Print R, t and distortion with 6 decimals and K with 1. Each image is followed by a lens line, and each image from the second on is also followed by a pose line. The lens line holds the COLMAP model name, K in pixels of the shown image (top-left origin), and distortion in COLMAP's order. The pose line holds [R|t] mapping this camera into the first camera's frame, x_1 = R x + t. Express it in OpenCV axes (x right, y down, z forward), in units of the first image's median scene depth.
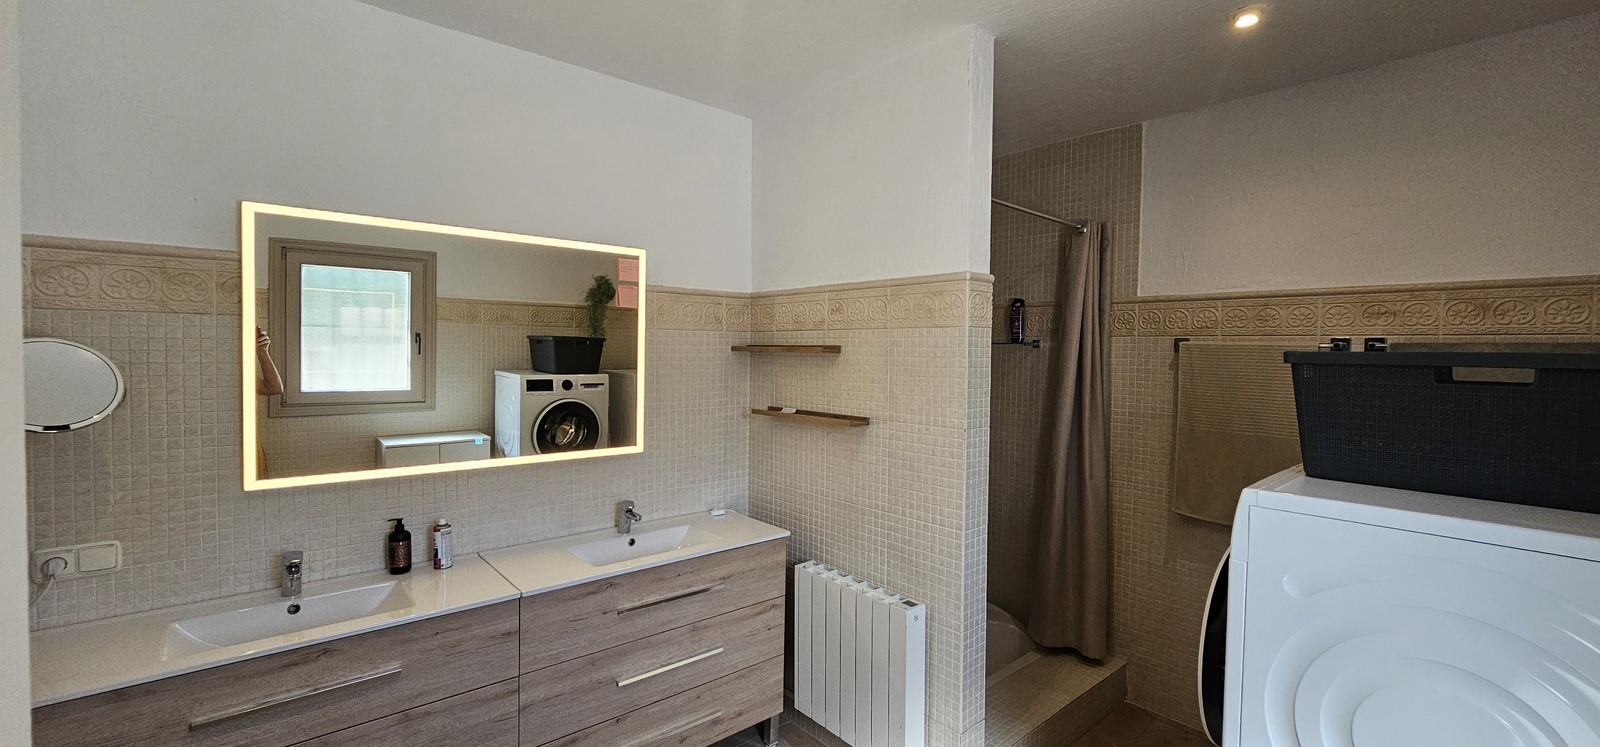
lens RADIAL K [[667.6, 0, 799.1], [0, 667.6, 362.3], [0, 0, 1]] dist [-0.001988, -0.000129]
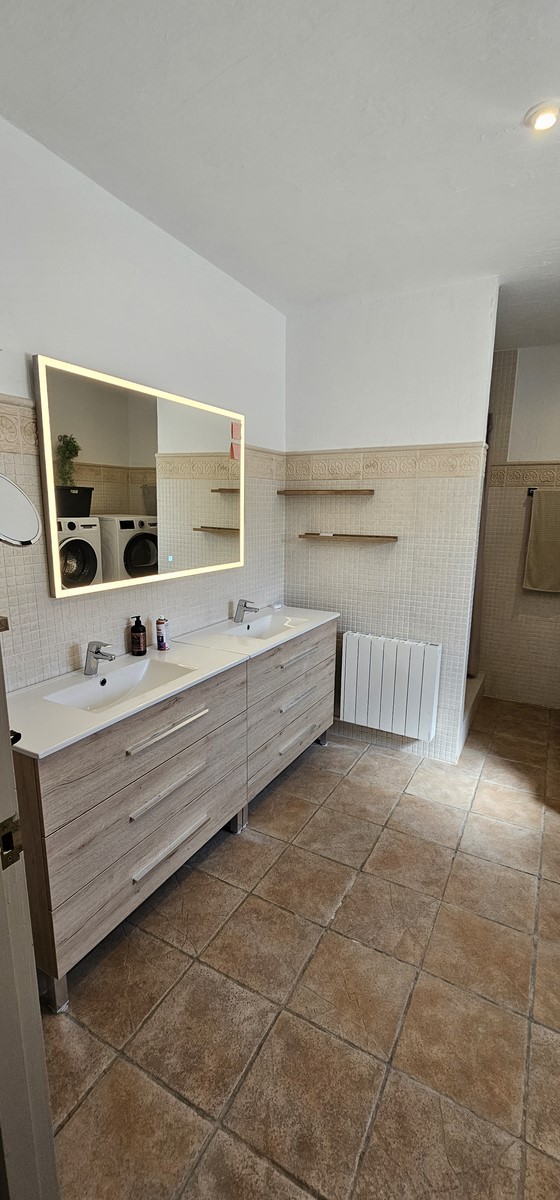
lens RADIAL K [[500.7, 0, 284.4], [0, 500.7, 609.1], [0, 0, 1]] dist [-0.001988, -0.000129]
pose [[0.940793, -0.071863, 0.331276, -0.510230], [0.009021, 0.982232, 0.187453, 0.025539], [-0.338860, -0.173366, 0.924726, -0.027211]]
